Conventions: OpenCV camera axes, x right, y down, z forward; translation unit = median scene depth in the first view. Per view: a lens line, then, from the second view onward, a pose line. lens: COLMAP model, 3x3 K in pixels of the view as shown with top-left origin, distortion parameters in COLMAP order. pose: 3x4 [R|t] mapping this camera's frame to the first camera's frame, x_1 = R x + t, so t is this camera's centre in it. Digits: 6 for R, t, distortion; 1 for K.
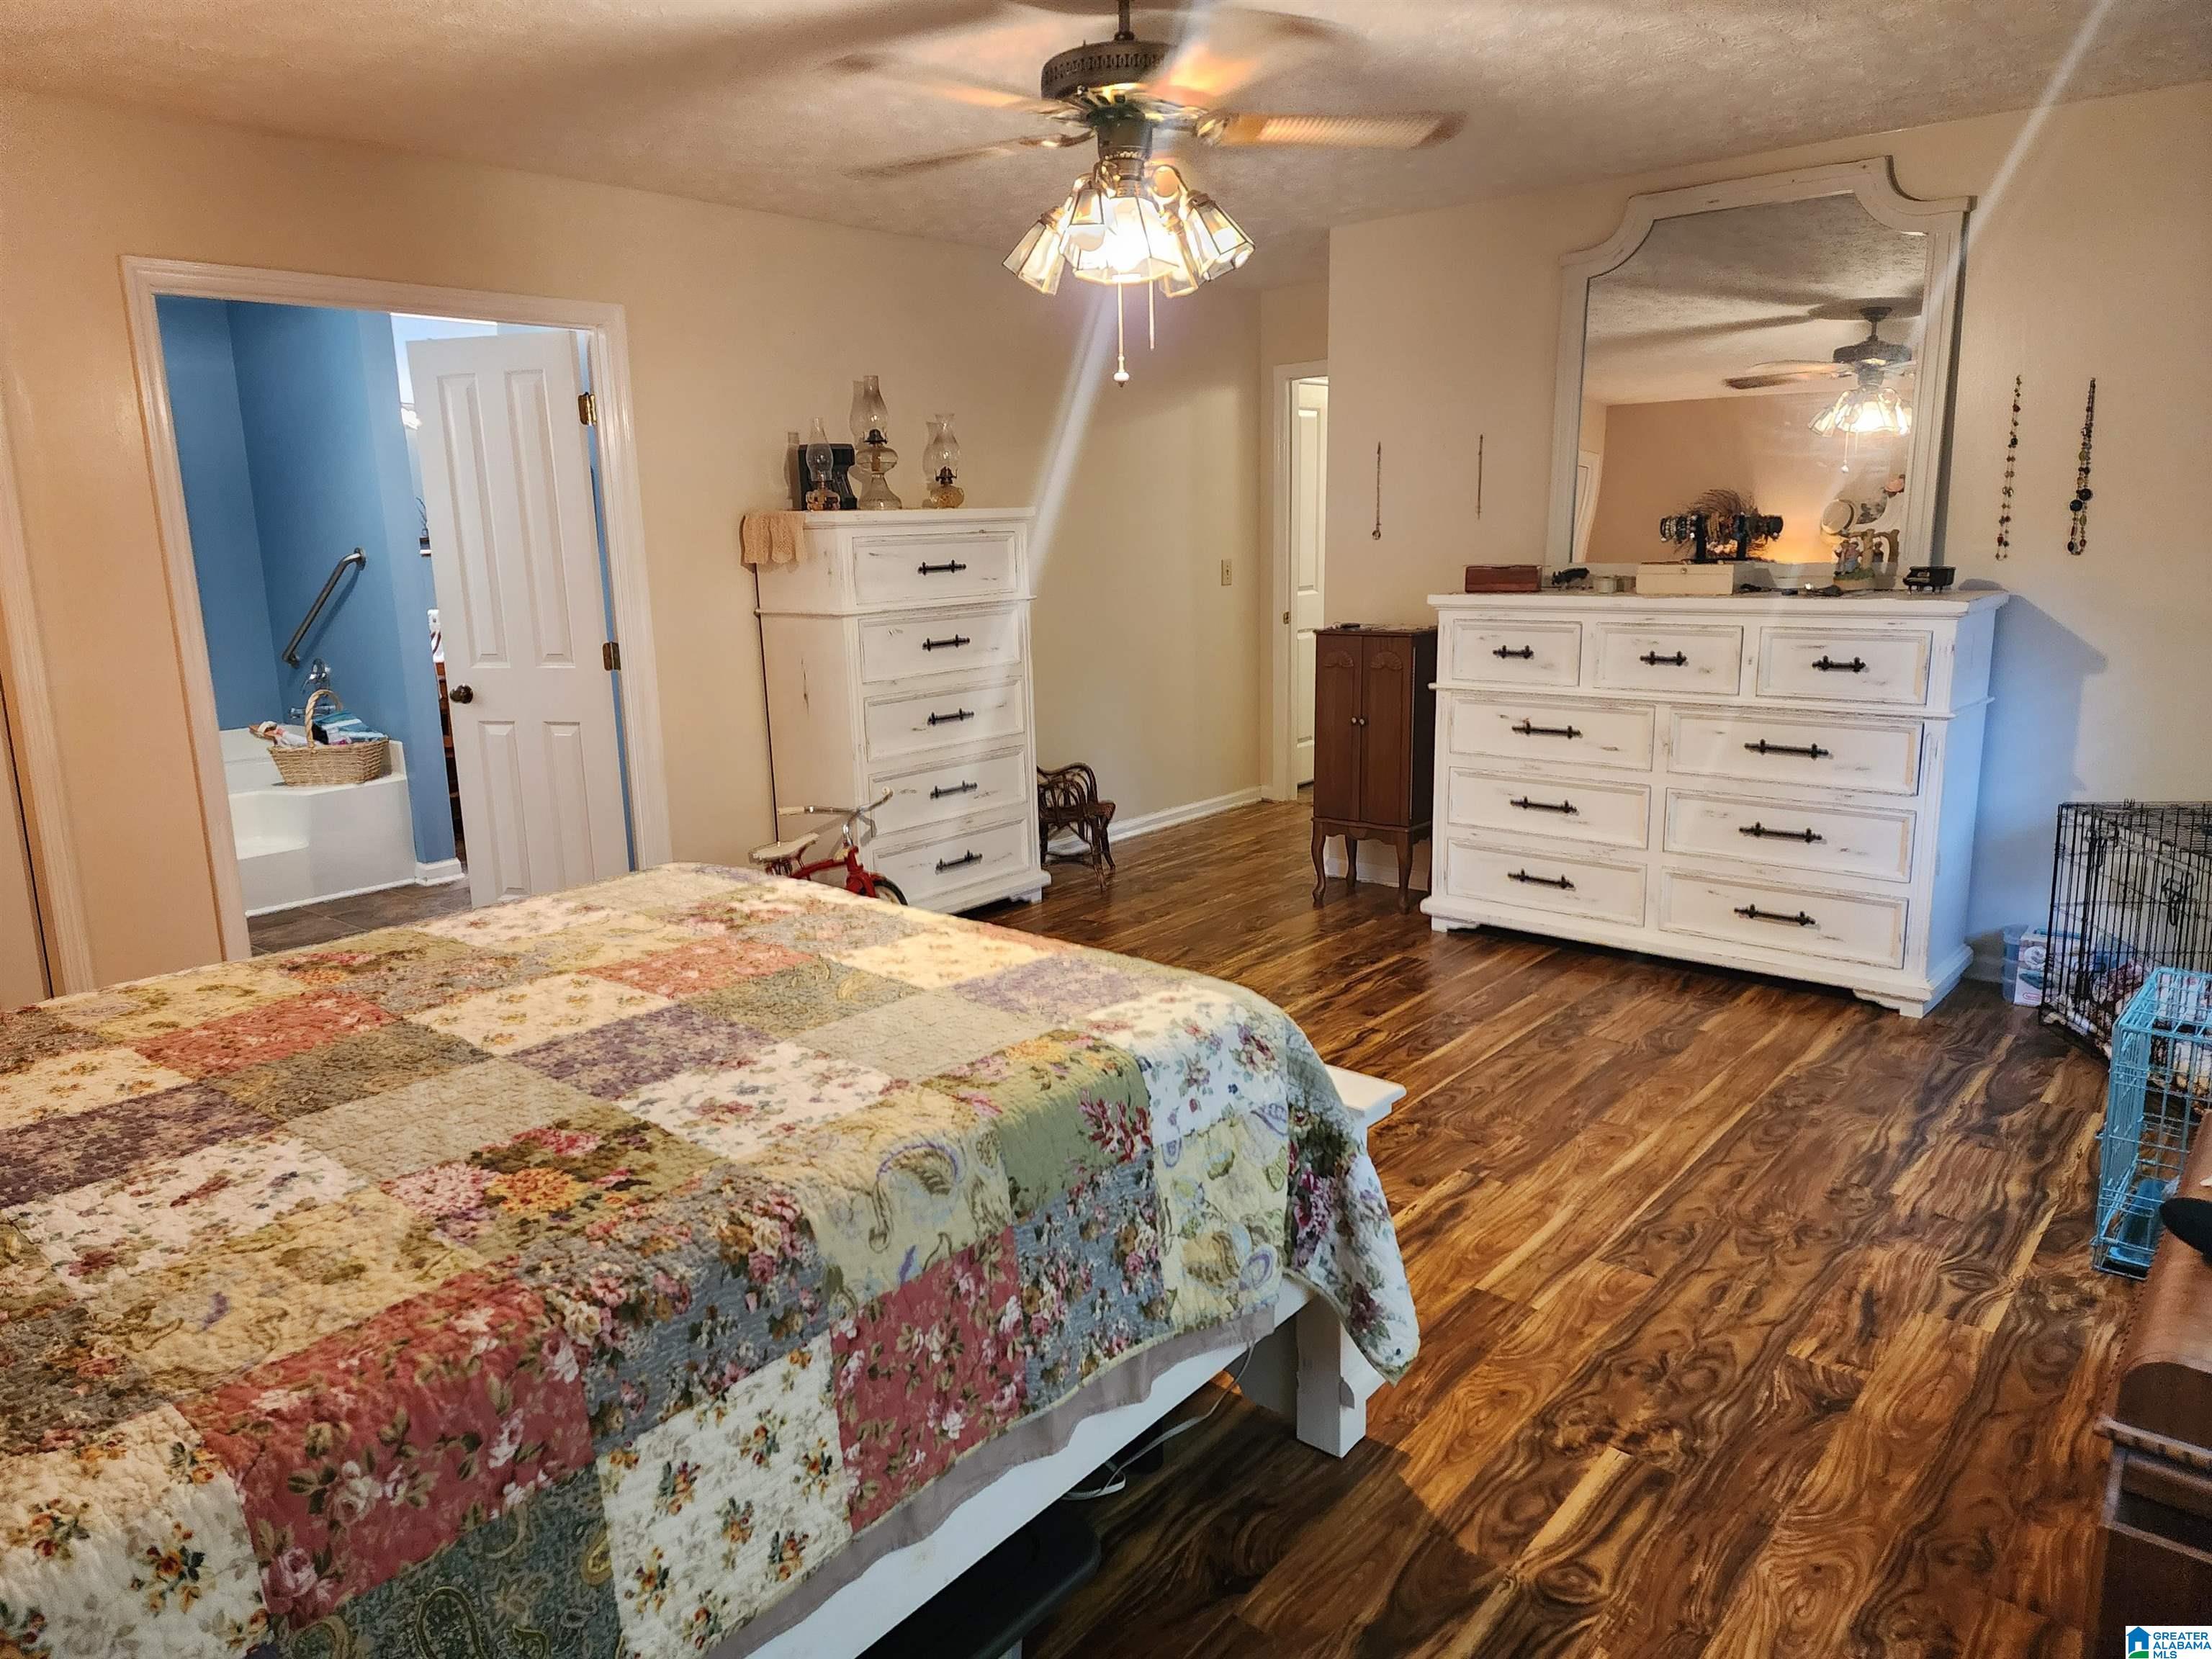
lens RADIAL K [[1482.8, 0, 1093.0], [0, 1482.8, 824.8], [0, 0, 1]] dist [0.066436, -0.062901]
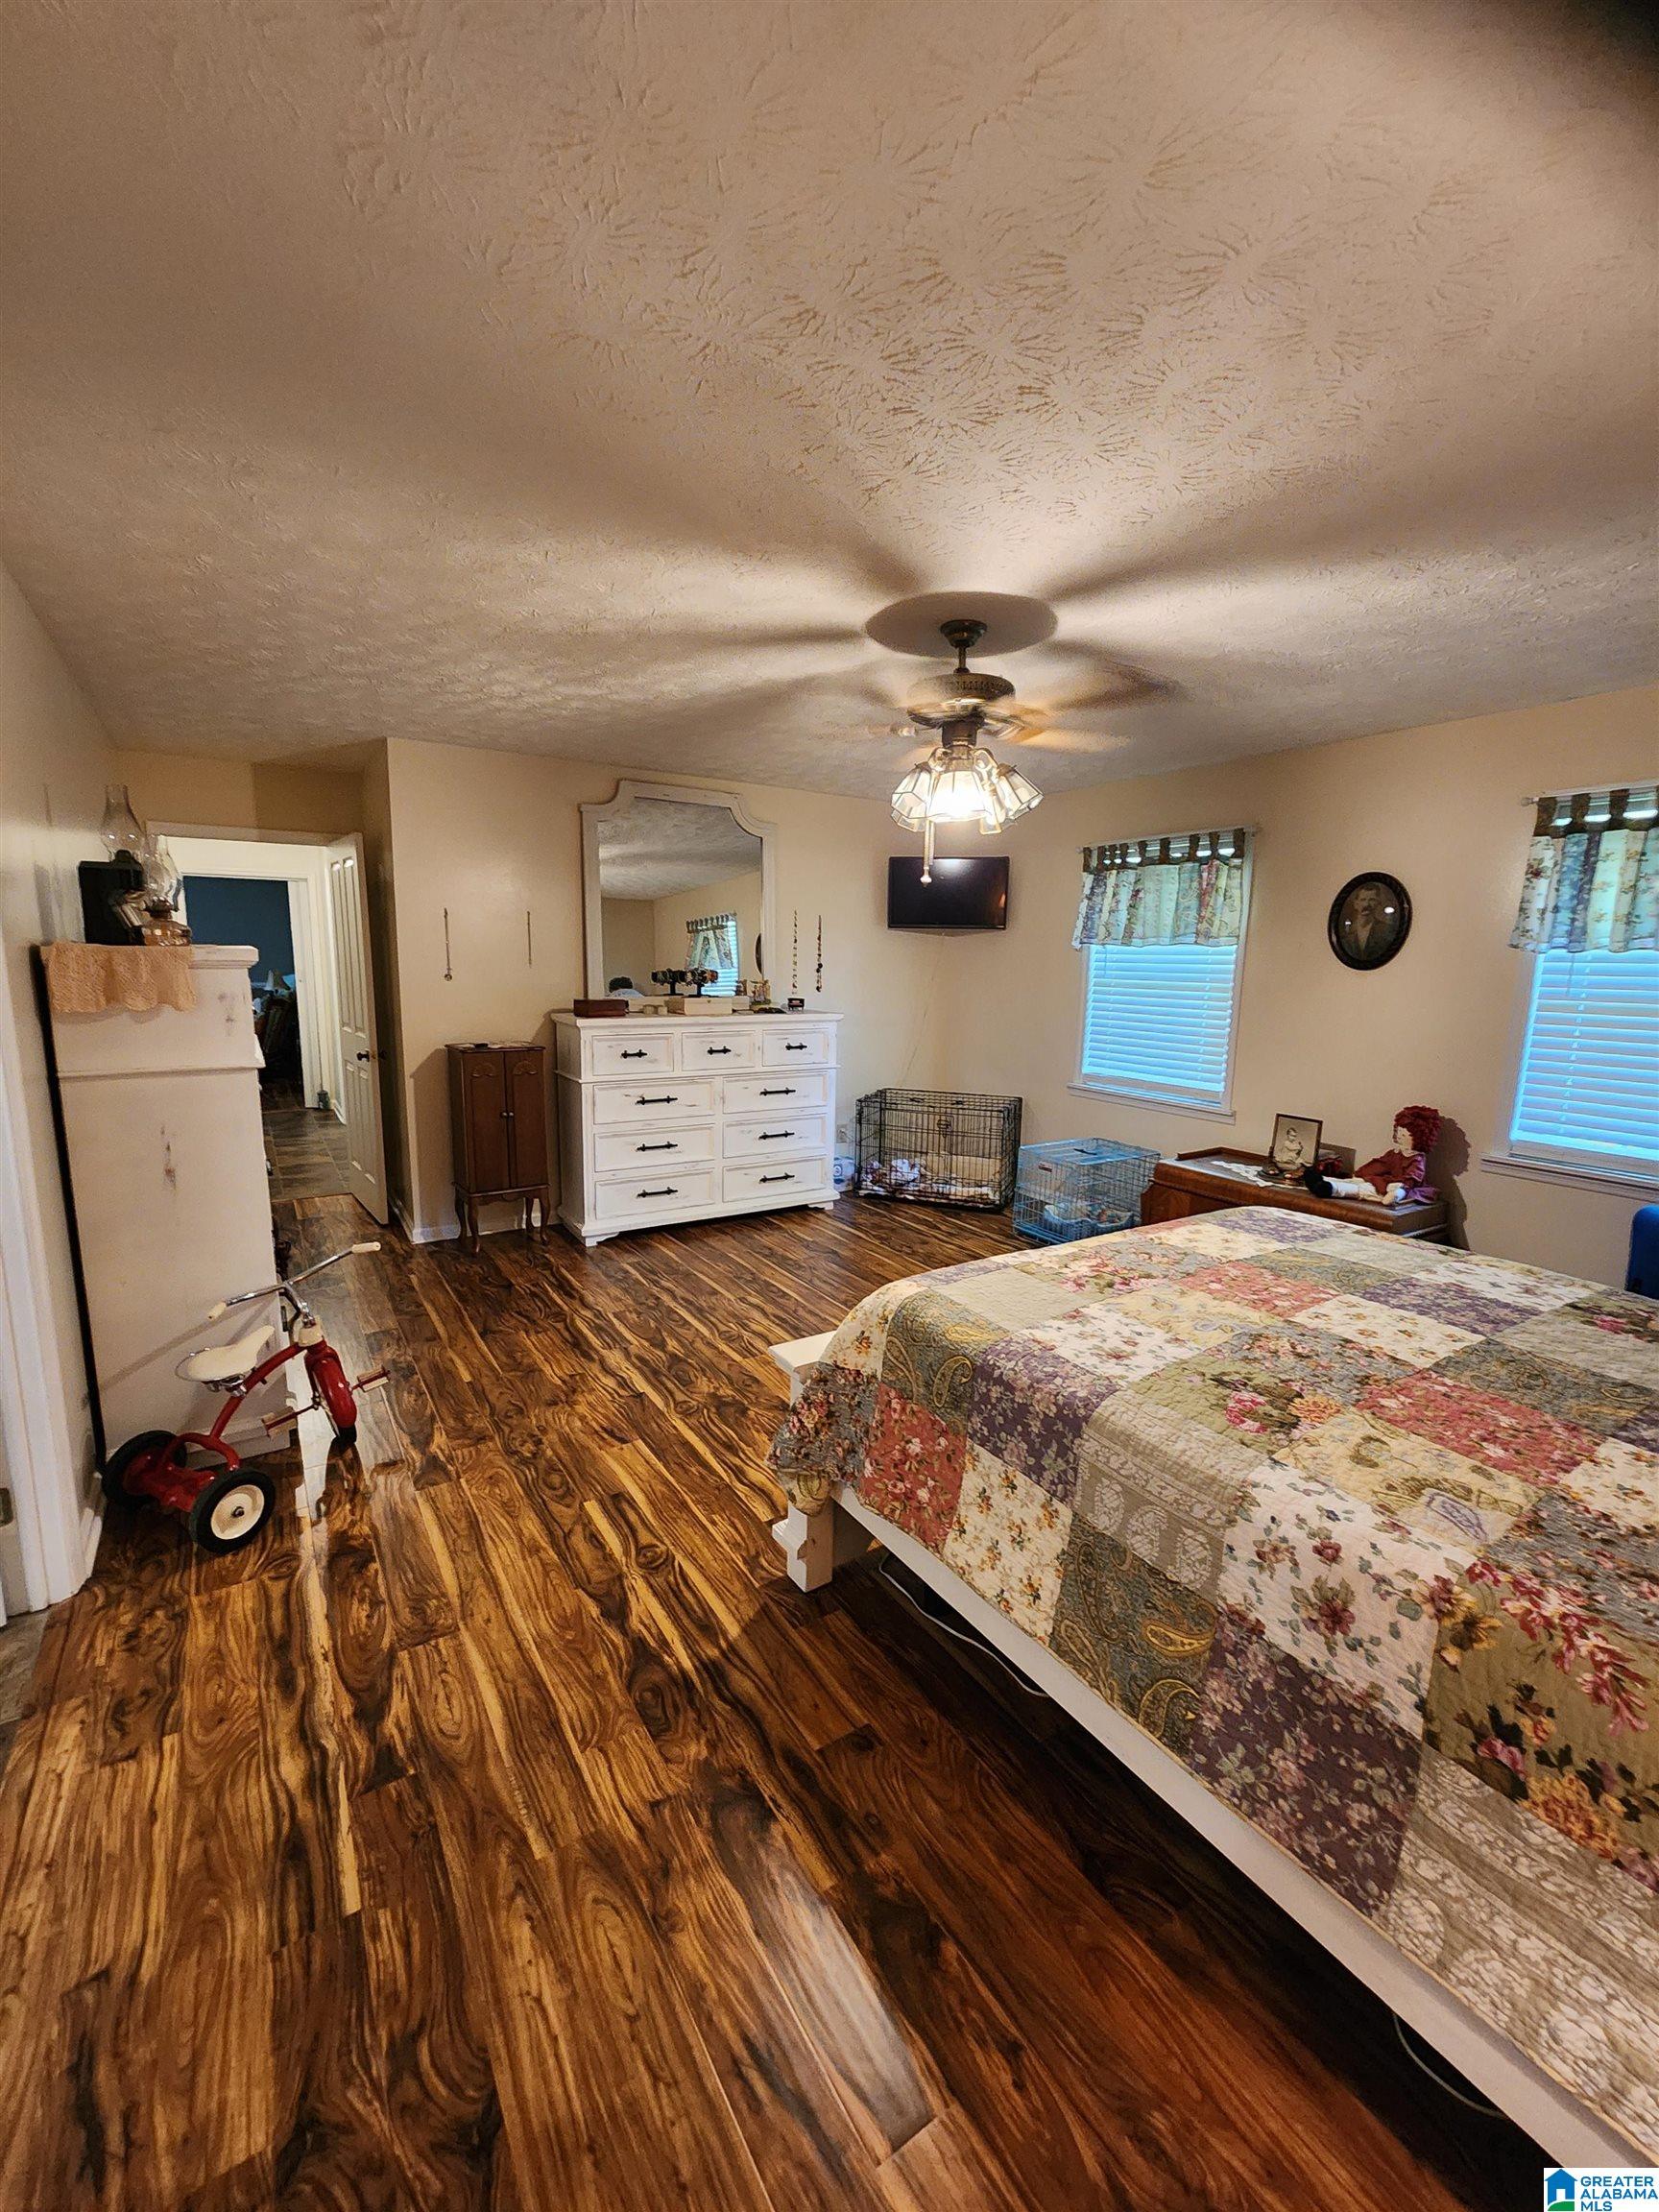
lens RADIAL K [[909.0, 0, 820.4], [0, 909.0, 1104.7], [0, 0, 1]] dist [-0.001344, 0.000735]
pose [[0.293561, -0.127100, 0.947453, -0.796168], [0.170068, 0.982255, 0.079074, -0.146561], [-0.940691, 0.137918, 0.309968, 0.731093]]
